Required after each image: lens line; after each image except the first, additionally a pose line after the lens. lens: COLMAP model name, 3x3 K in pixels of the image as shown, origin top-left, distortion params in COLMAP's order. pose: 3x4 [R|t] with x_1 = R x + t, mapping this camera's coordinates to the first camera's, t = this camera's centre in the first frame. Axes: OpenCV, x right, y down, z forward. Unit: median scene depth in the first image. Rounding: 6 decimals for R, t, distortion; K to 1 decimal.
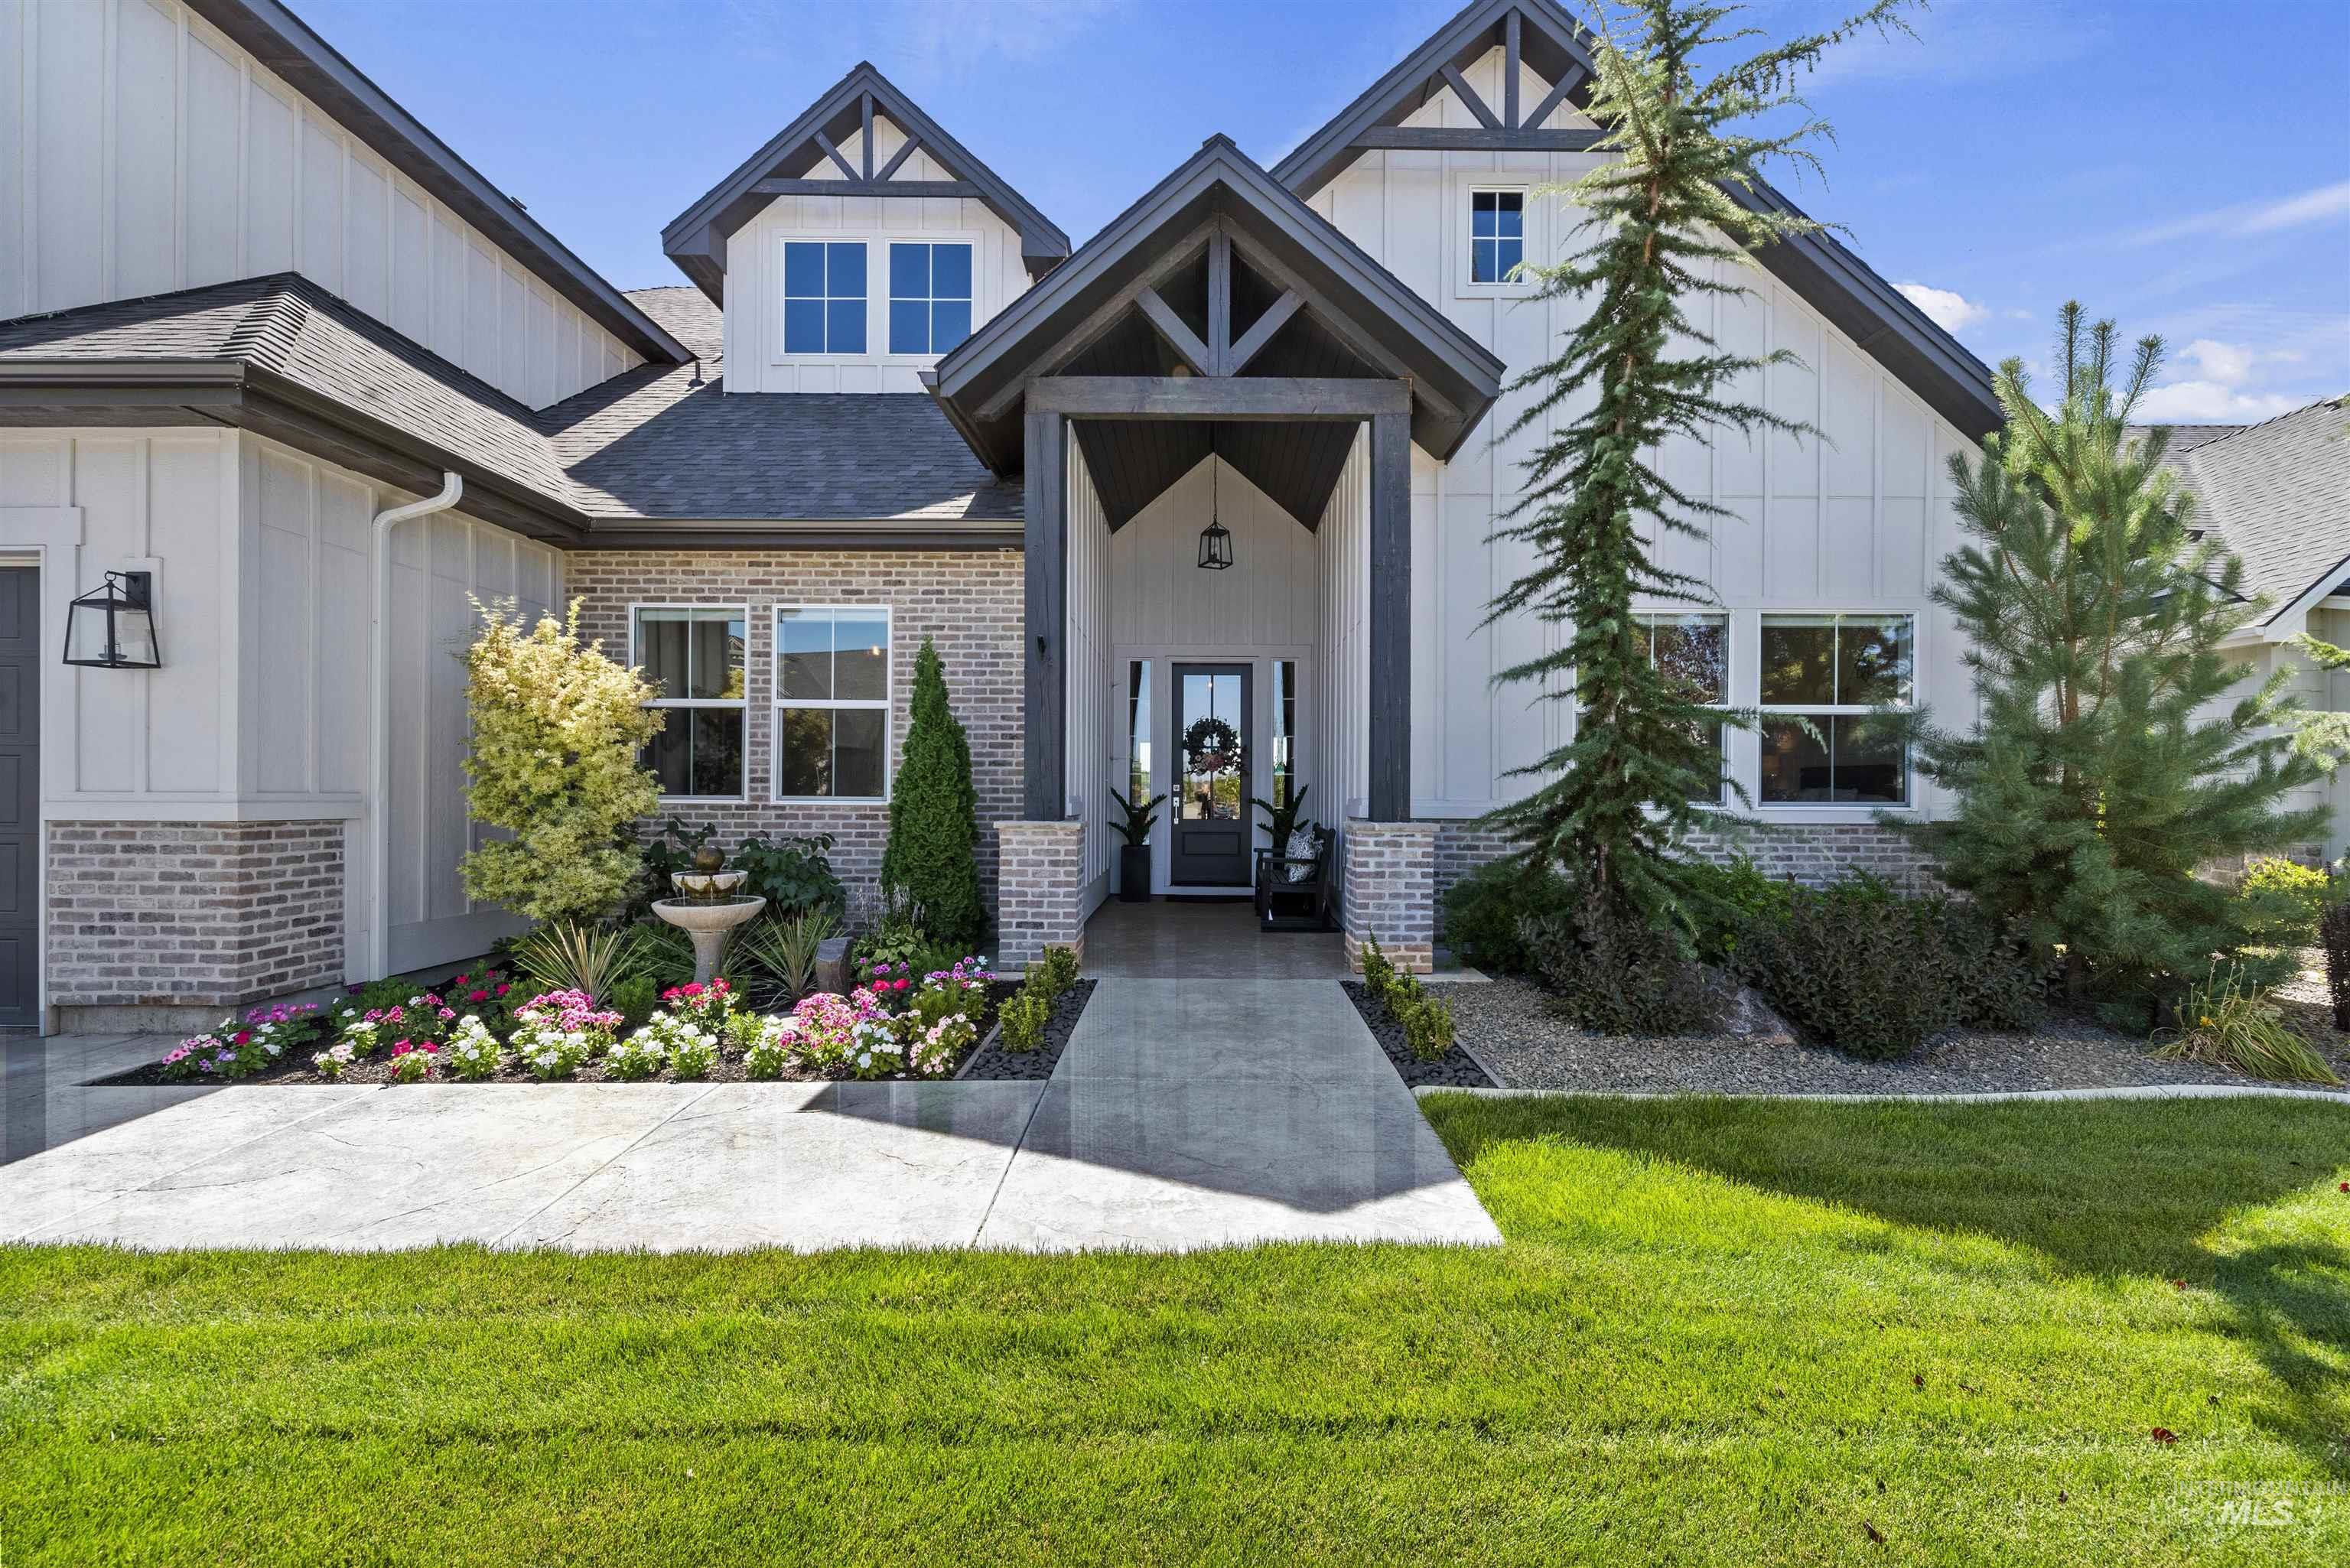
lens RADIAL K [[1026.8, 0, 1189.7], [0, 1026.8, 790.4], [0, 0, 1]] dist [0.003197, -0.000050]
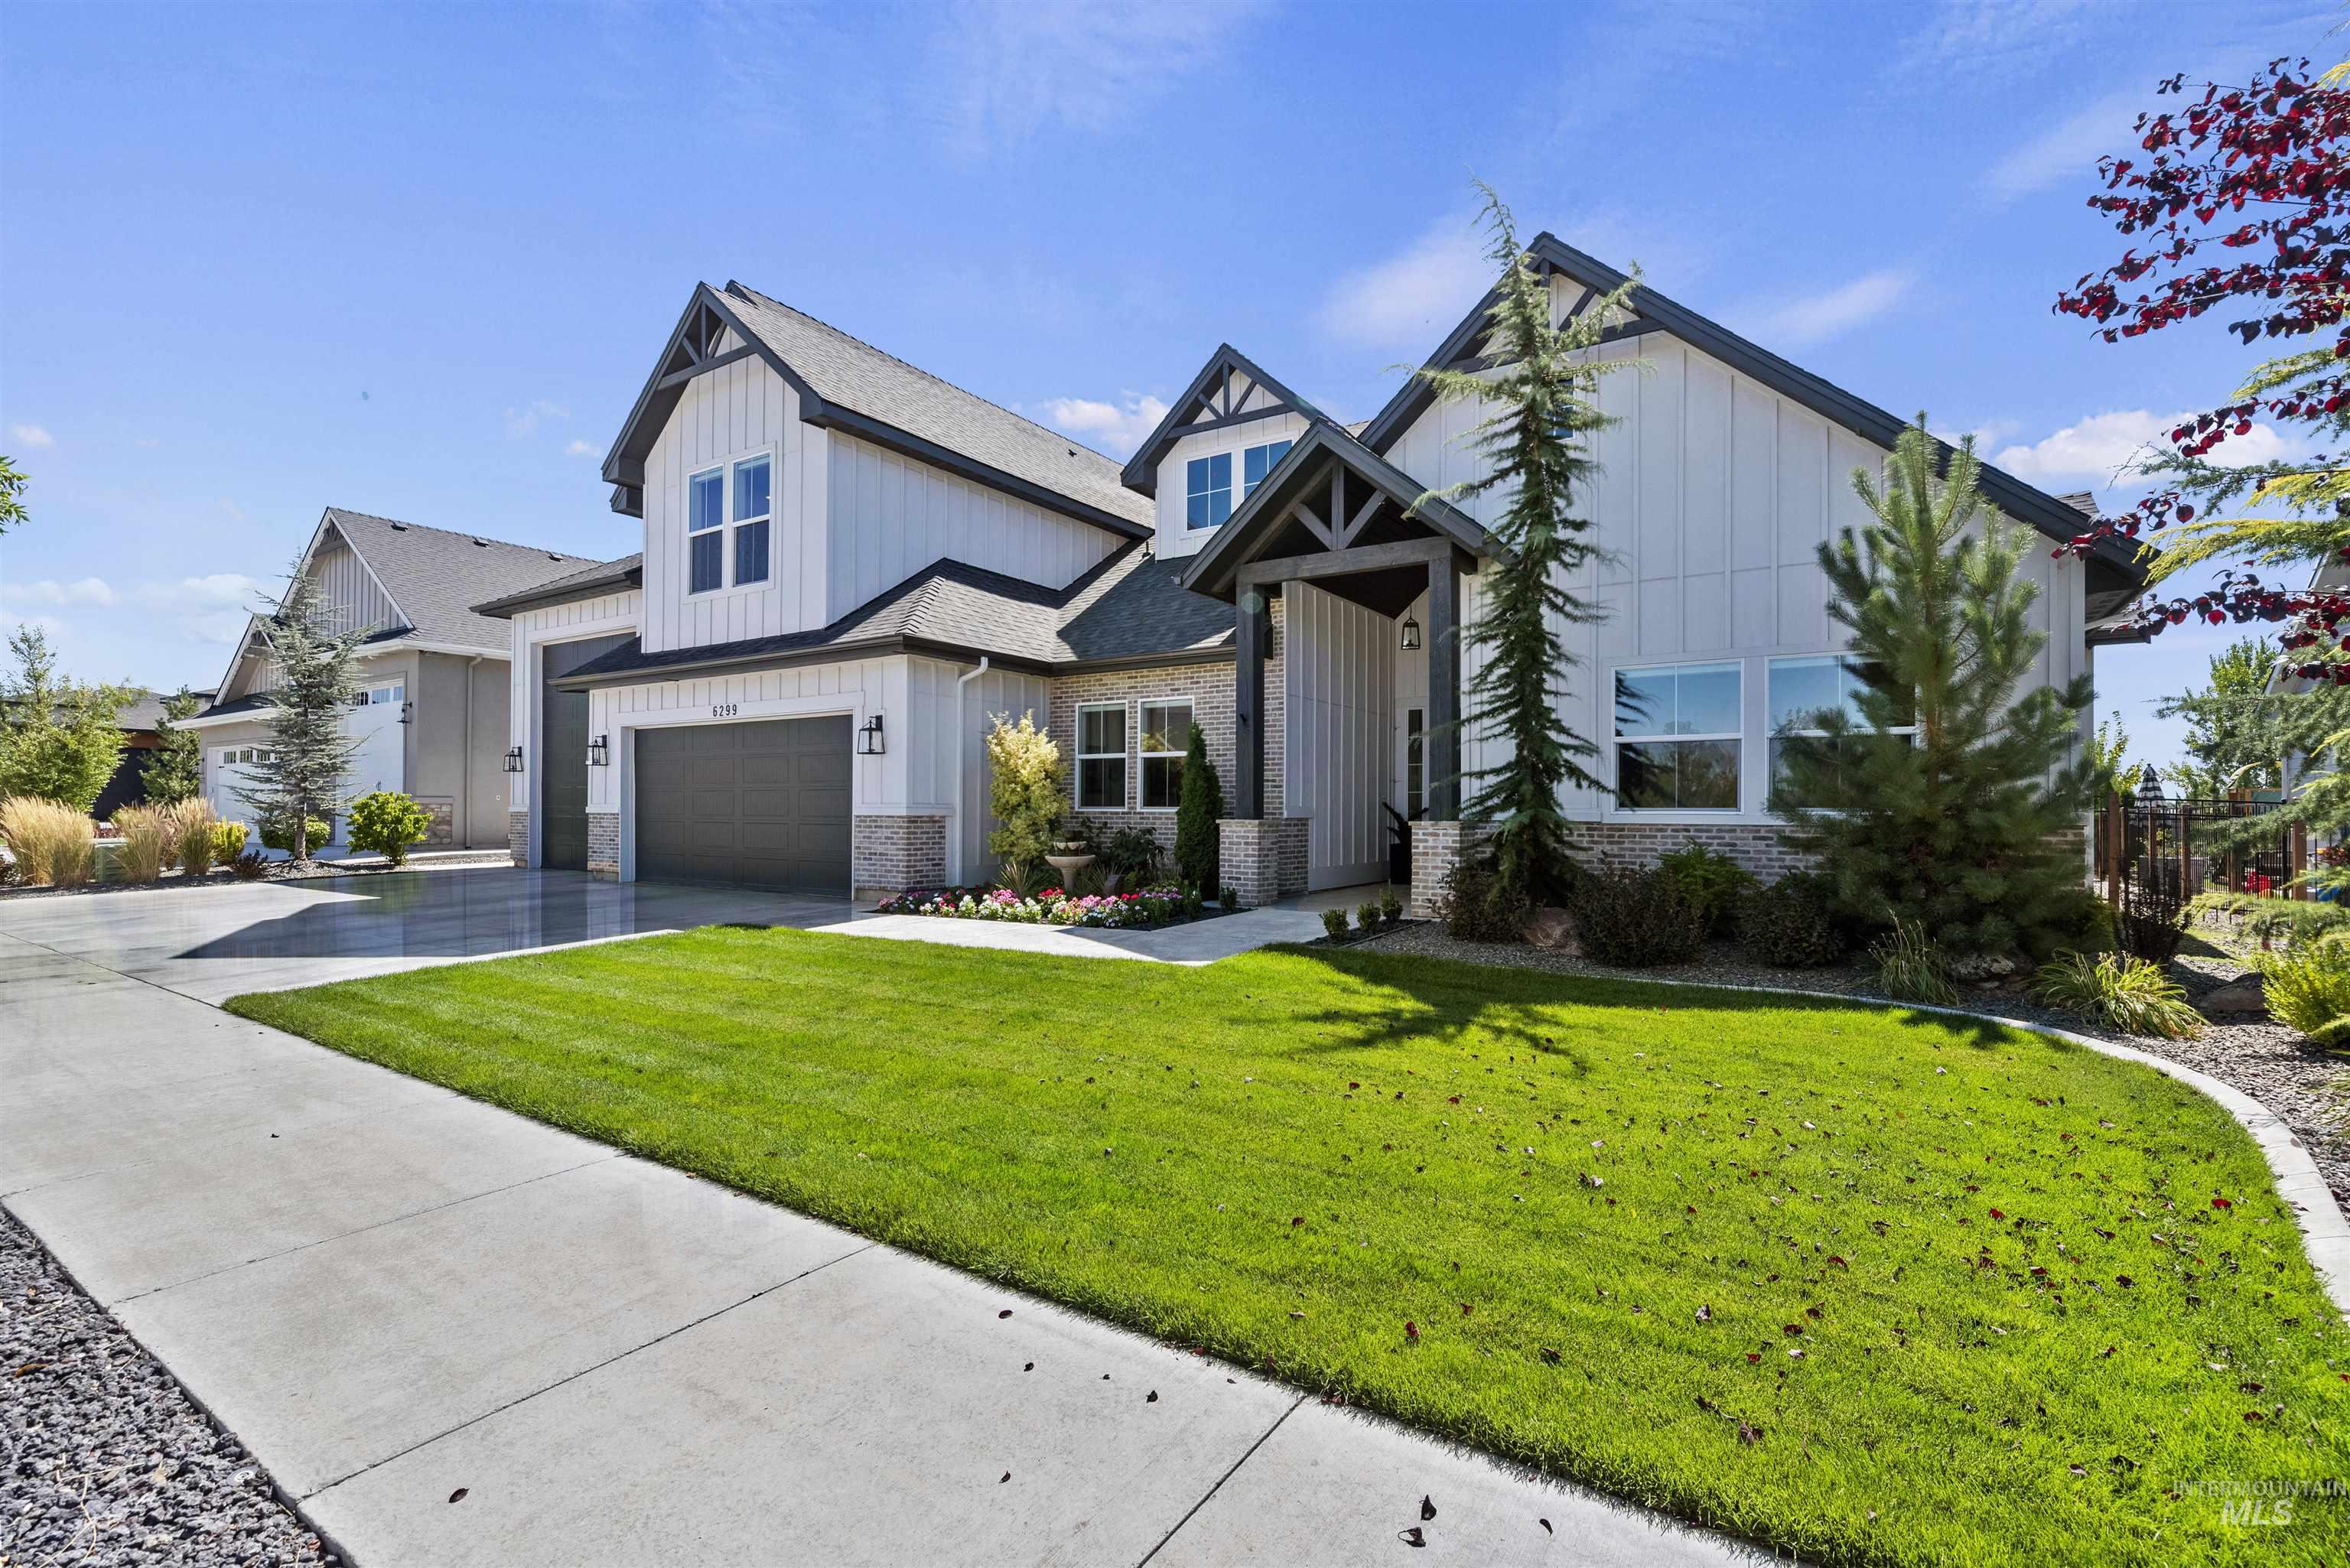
lens RADIAL K [[1044.8, 0, 1189.7], [0, 1044.8, 792.8], [0, 0, 1]] dist [0.001578, 0.000119]
pose [[0.839725, -0.013423, -0.542846, 0.731301], [0.001632, 0.999752, -0.022196, 0.024102], [0.543010, 0.017753, 0.839539, -0.530411]]
